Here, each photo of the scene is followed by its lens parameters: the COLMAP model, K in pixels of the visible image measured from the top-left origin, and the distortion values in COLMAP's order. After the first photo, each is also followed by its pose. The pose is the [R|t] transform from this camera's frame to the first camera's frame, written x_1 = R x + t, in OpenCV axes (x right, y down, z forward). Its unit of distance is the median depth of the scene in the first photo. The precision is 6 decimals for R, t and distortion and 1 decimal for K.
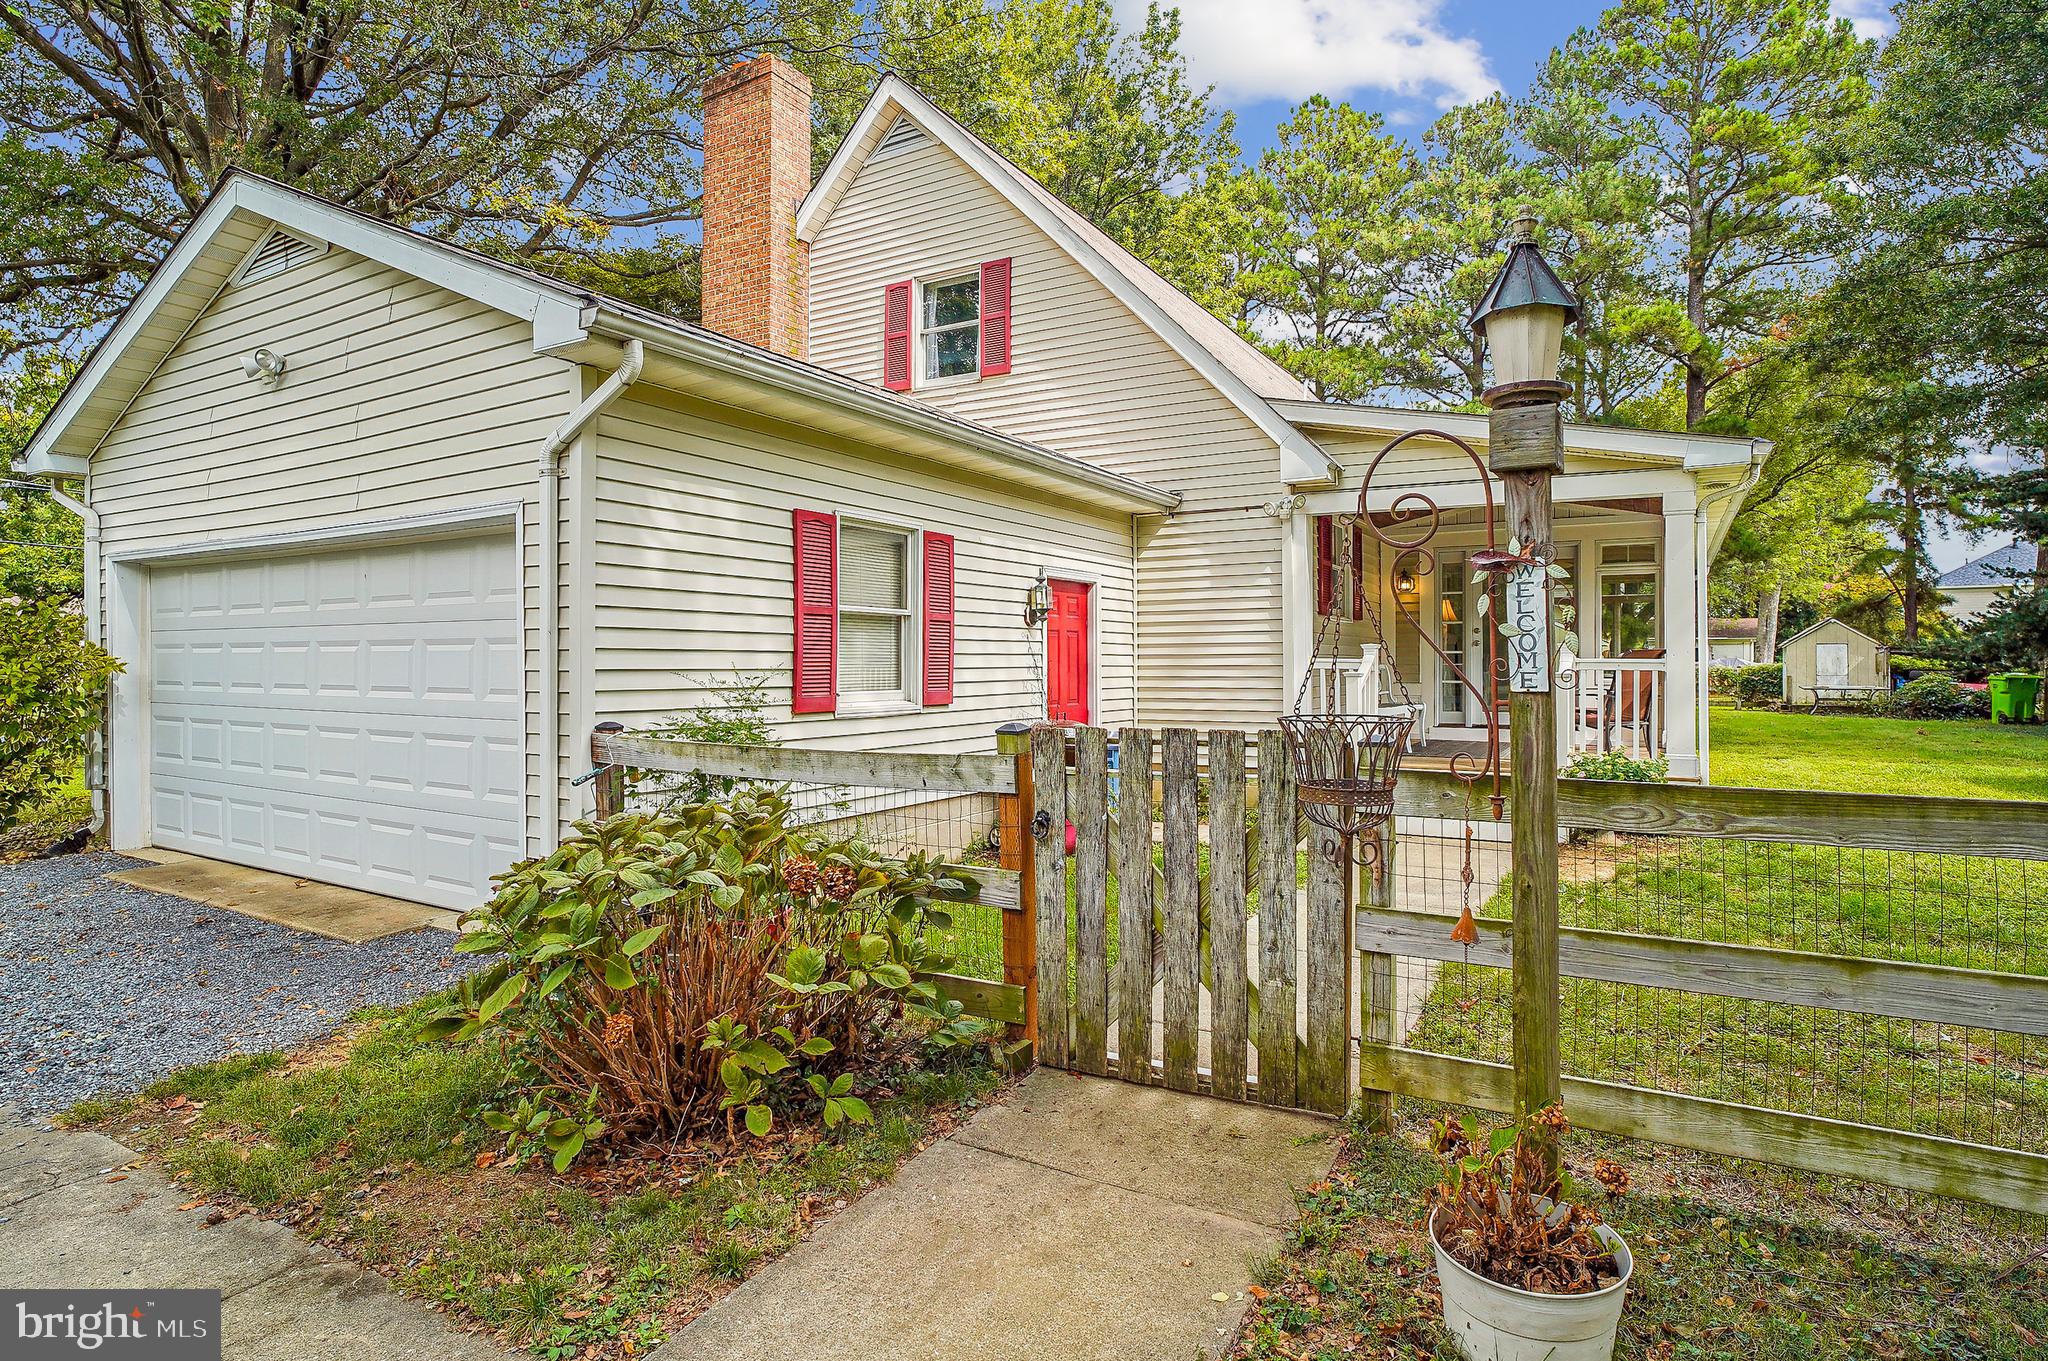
lens RADIAL K [[1092.4, 0, 1031.7], [0, 1092.4, 655.7], [0, 0, 1]] dist [-0.003062, 0.000135]
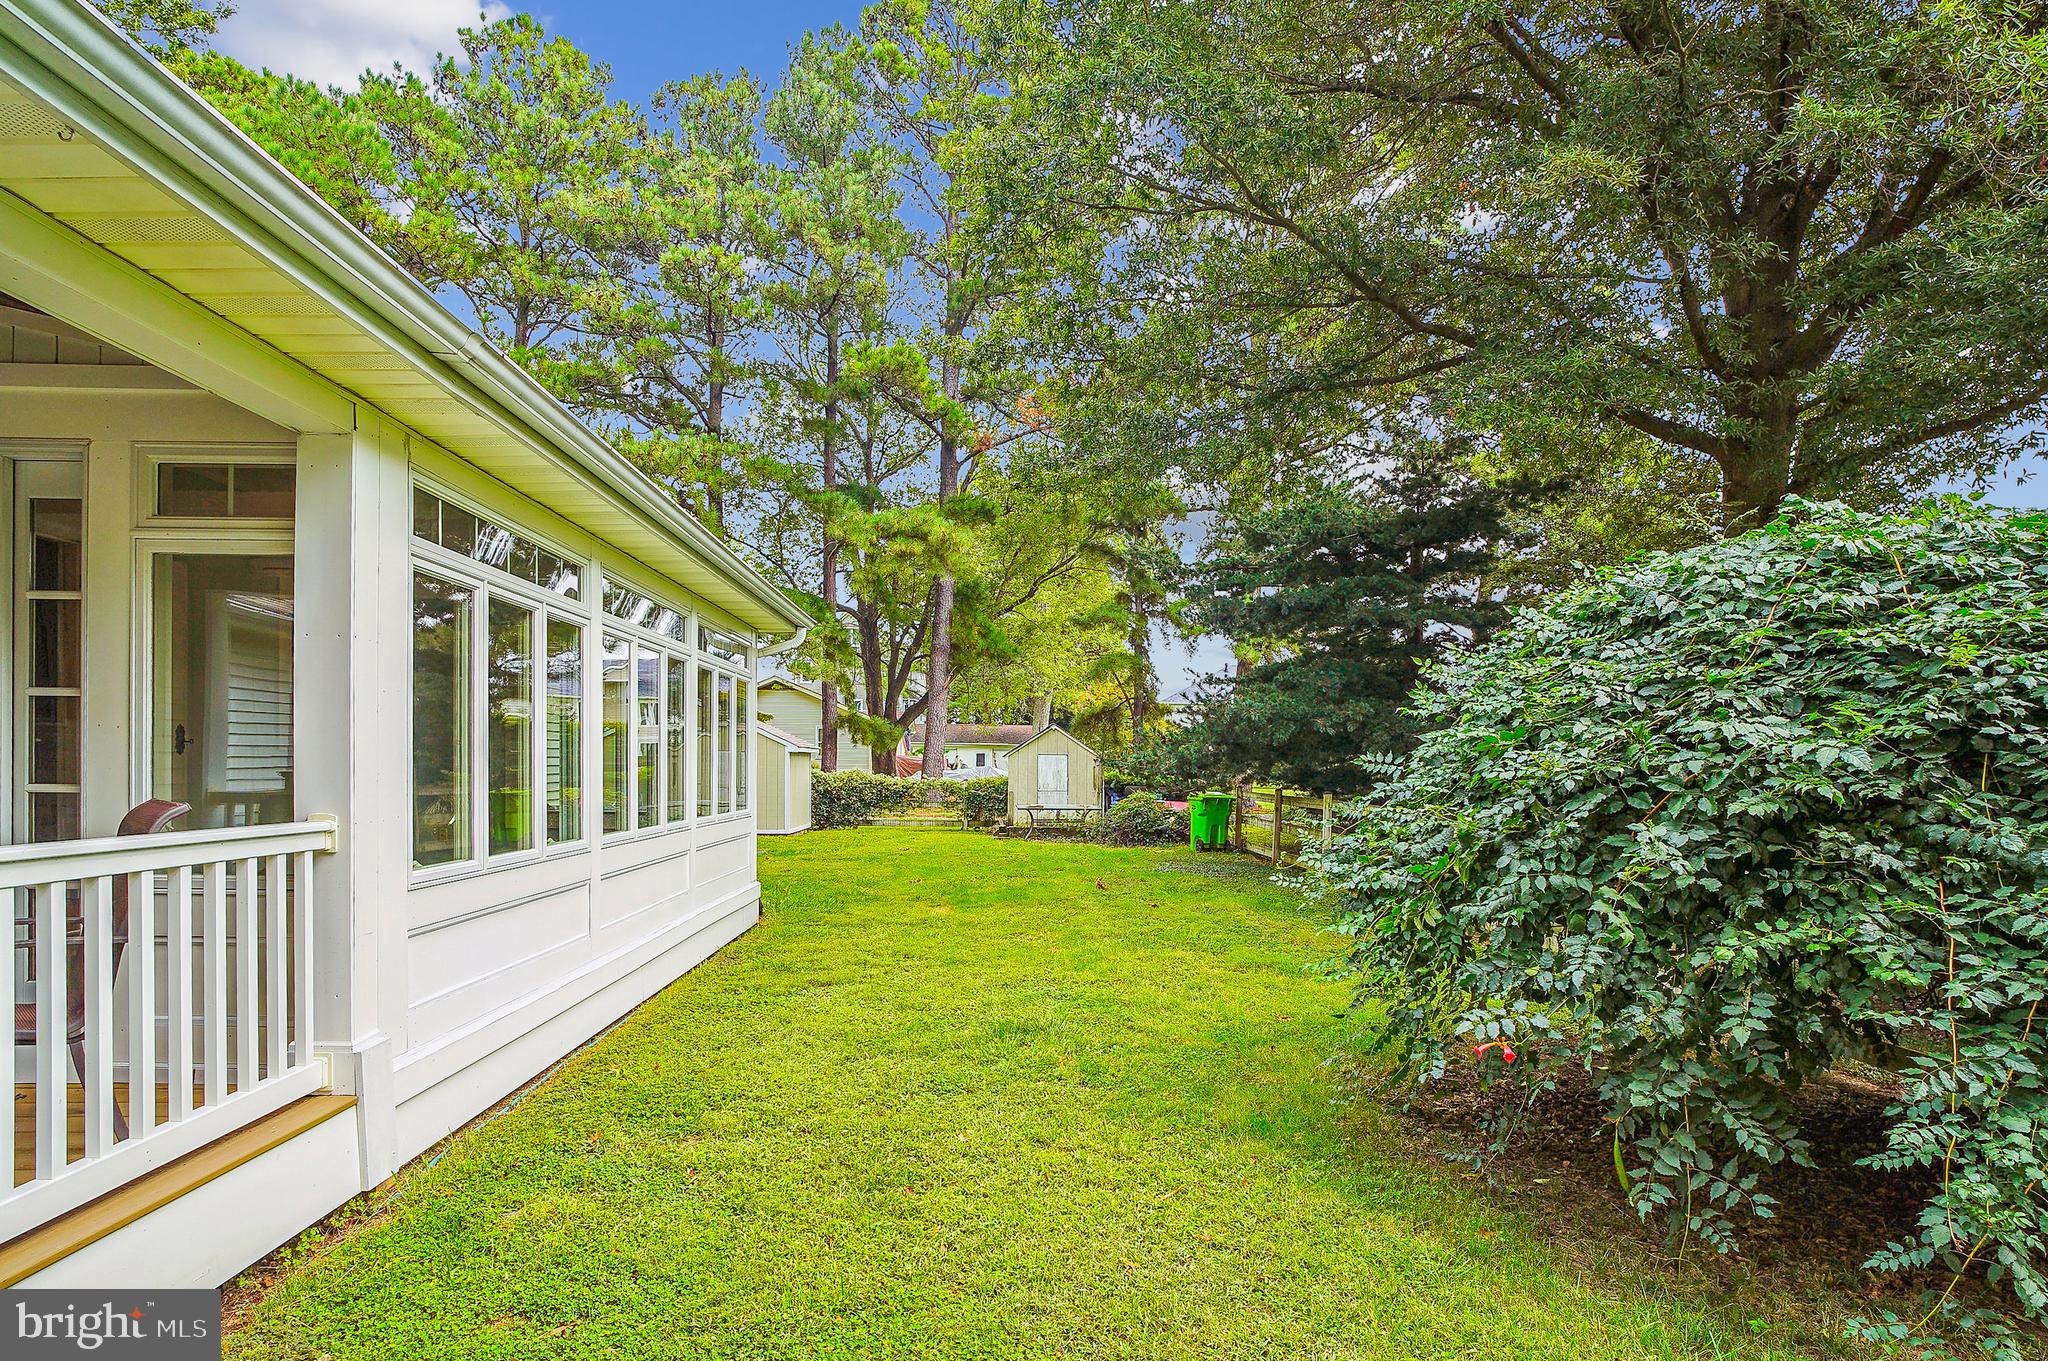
lens RADIAL K [[1069.2, 0, 1020.7], [0, 1069.2, 760.2], [0, 0, 1]] dist [-0.000784, -0.000158]
pose [[0.858560, 0.010154, 0.512612, 0.282888], [-0.012230, 0.999925, 0.000677, -0.006768], [-0.512567, -0.006850, 0.858620, 0.292571]]
